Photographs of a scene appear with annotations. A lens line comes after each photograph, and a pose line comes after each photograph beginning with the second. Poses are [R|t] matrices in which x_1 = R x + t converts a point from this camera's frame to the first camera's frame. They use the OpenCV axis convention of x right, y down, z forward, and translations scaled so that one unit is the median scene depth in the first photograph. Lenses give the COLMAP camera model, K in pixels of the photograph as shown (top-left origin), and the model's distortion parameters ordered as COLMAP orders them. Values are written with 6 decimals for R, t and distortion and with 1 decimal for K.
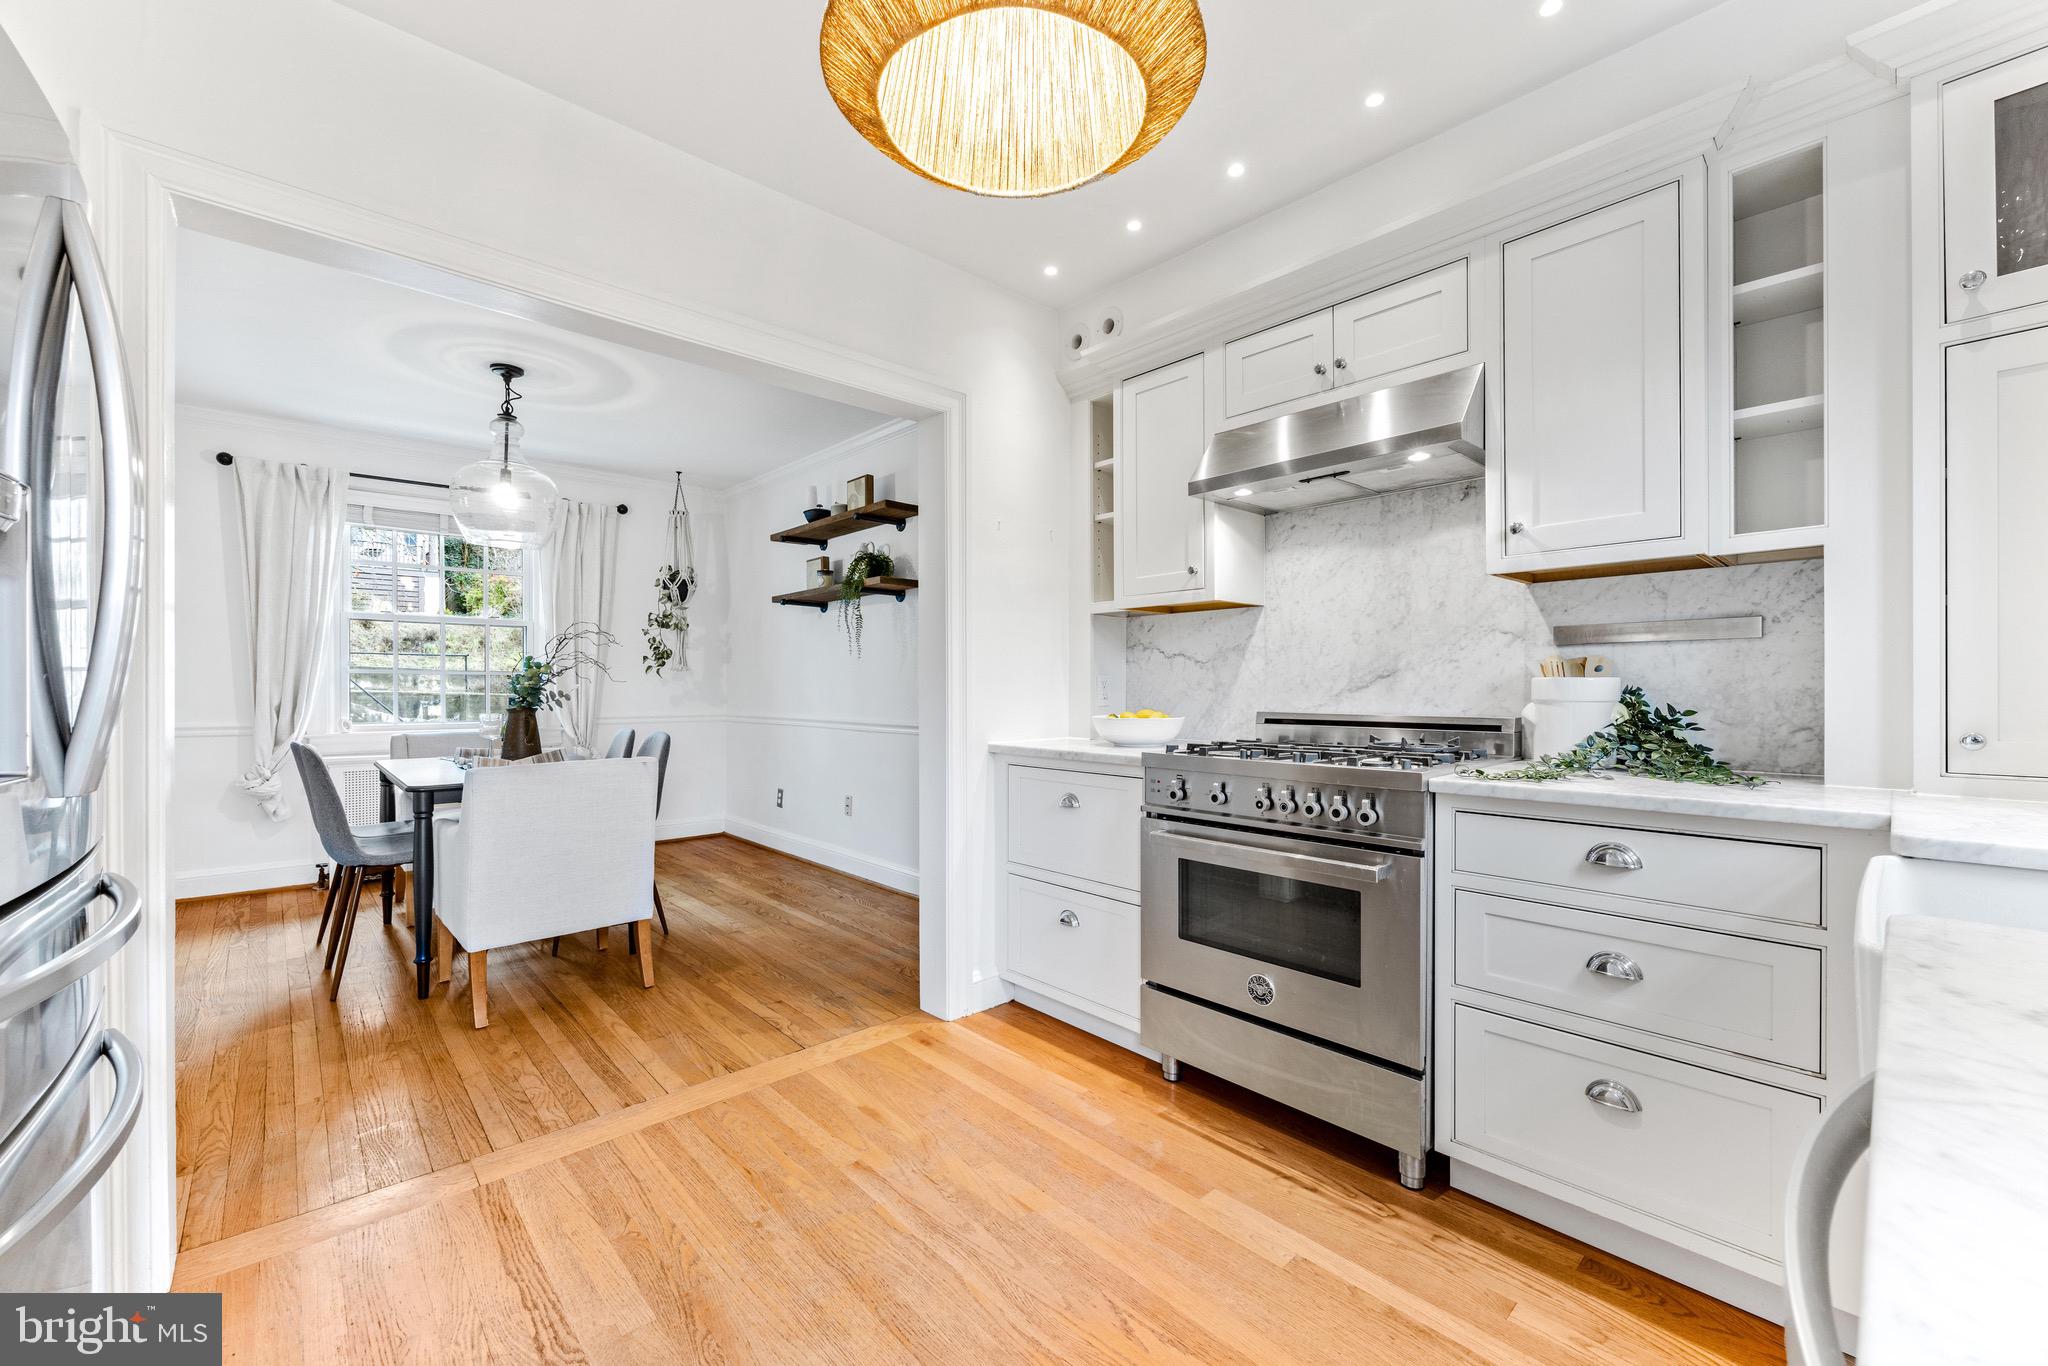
lens RADIAL K [[823.6, 0, 1031.7], [0, 823.6, 687.5], [0, 0, 1]] dist [-0.001554, -0.000210]
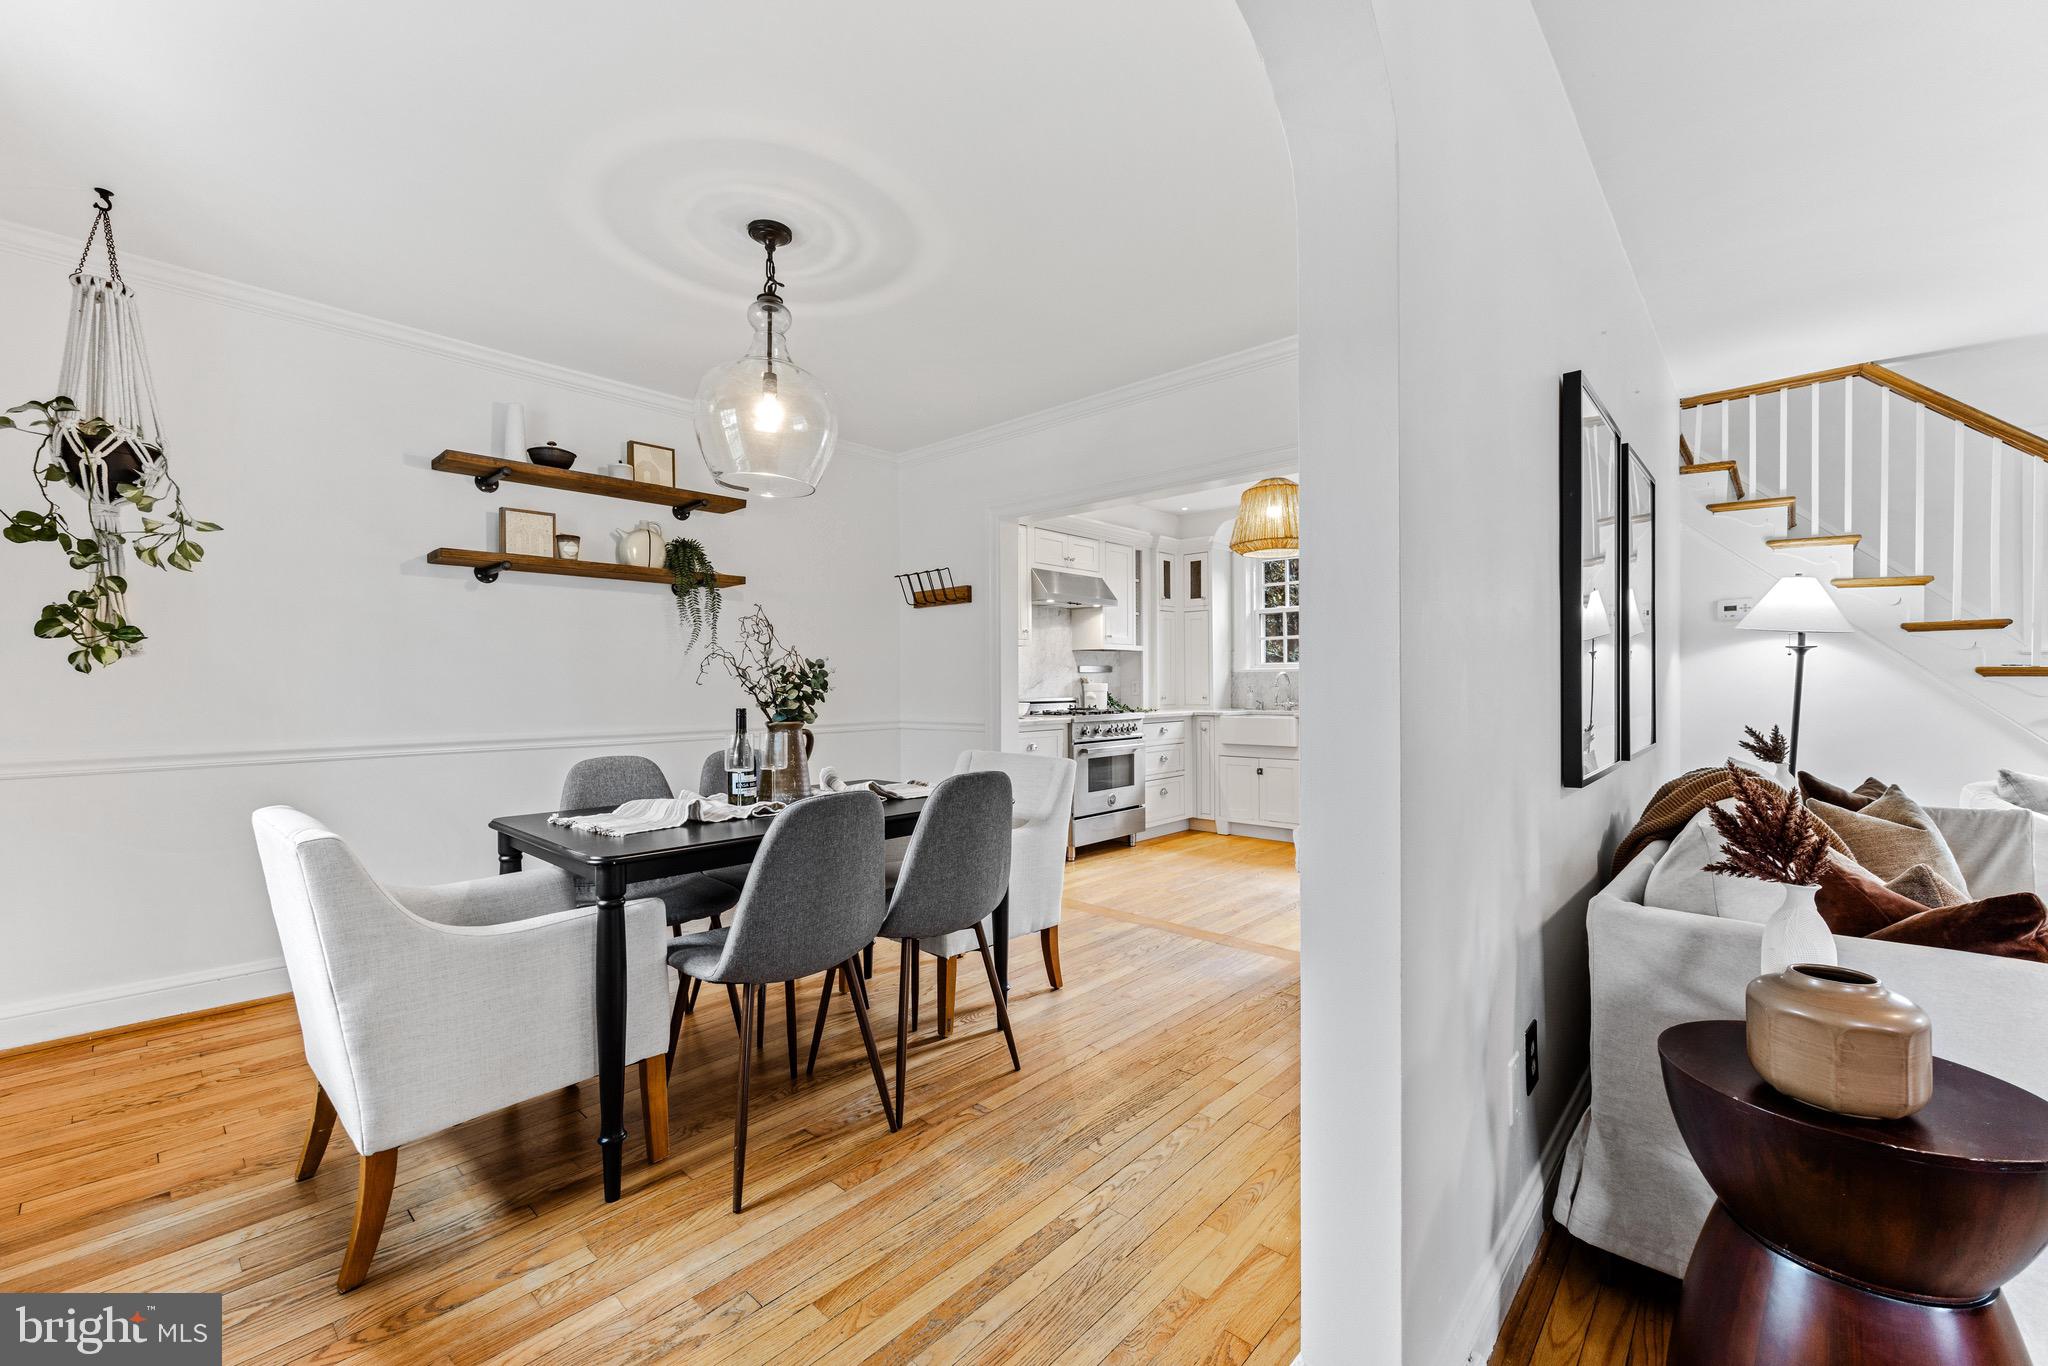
lens RADIAL K [[823.6, 0, 1021.8], [0, 823.6, 692.6], [0, 0, 1]] dist [-0.001554, -0.000210]
pose [[-0.068989, -0.009734, 0.997570, -1.729471], [0.005048, 0.999936, 0.010107, -0.007256], [-0.997605, 0.005733, -0.068936, 1.068384]]
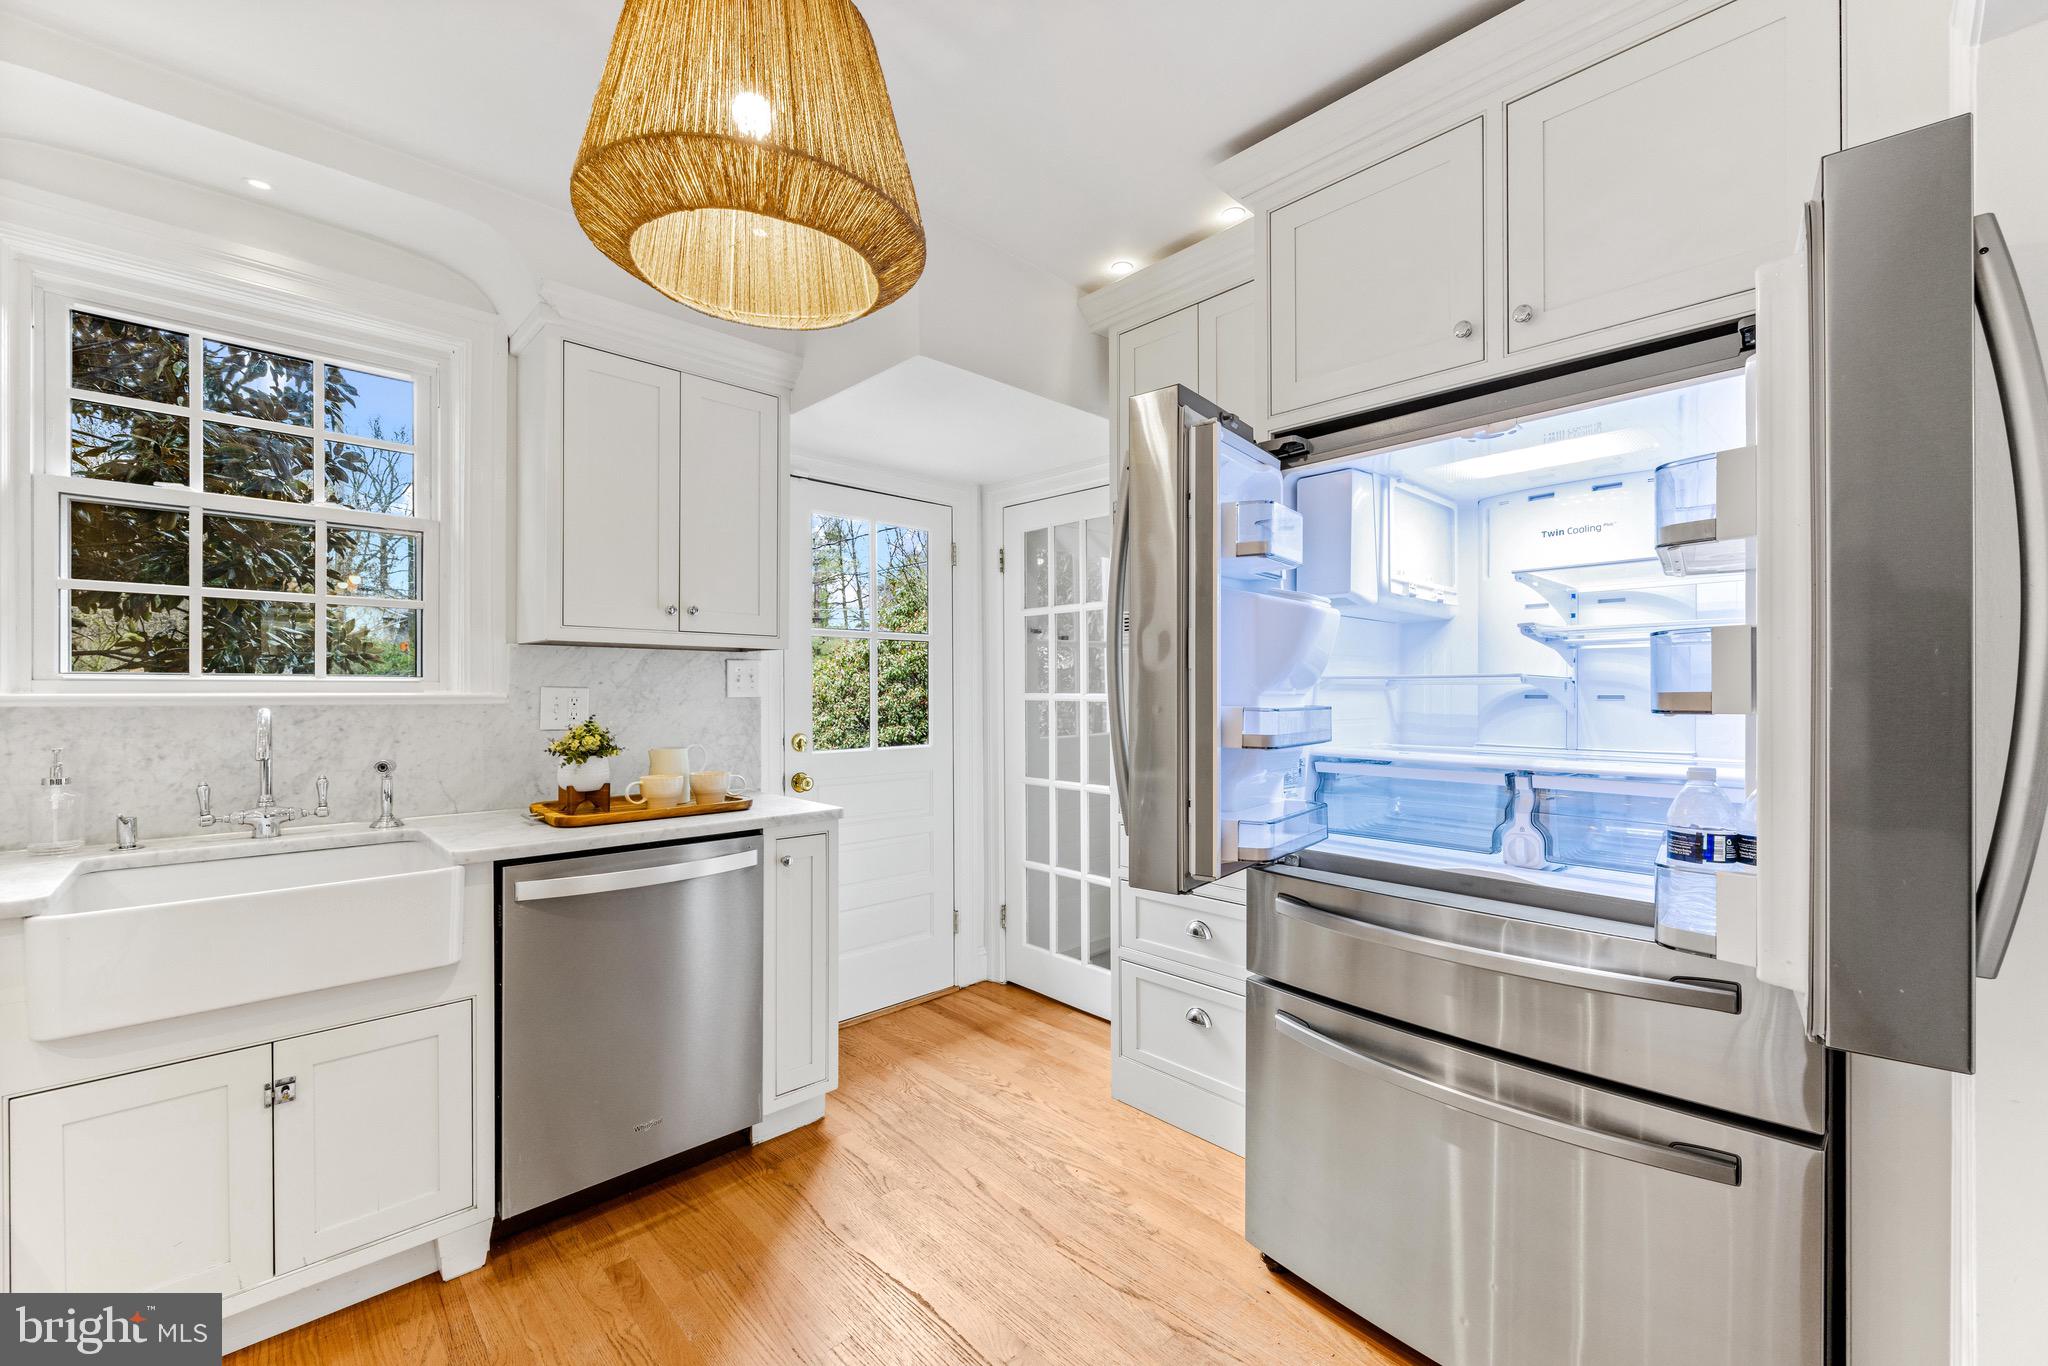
lens RADIAL K [[823.6, 0, 1025.8], [0, 823.6, 692.9], [0, 0, 1]] dist [-0.001554, -0.000210]
pose [[-0.999944, 0.000963, -0.010569, -0.152073], [0.000998, 0.999994, -0.003259, -0.046257], [0.010566, -0.003269, -0.999939, 0.870229]]
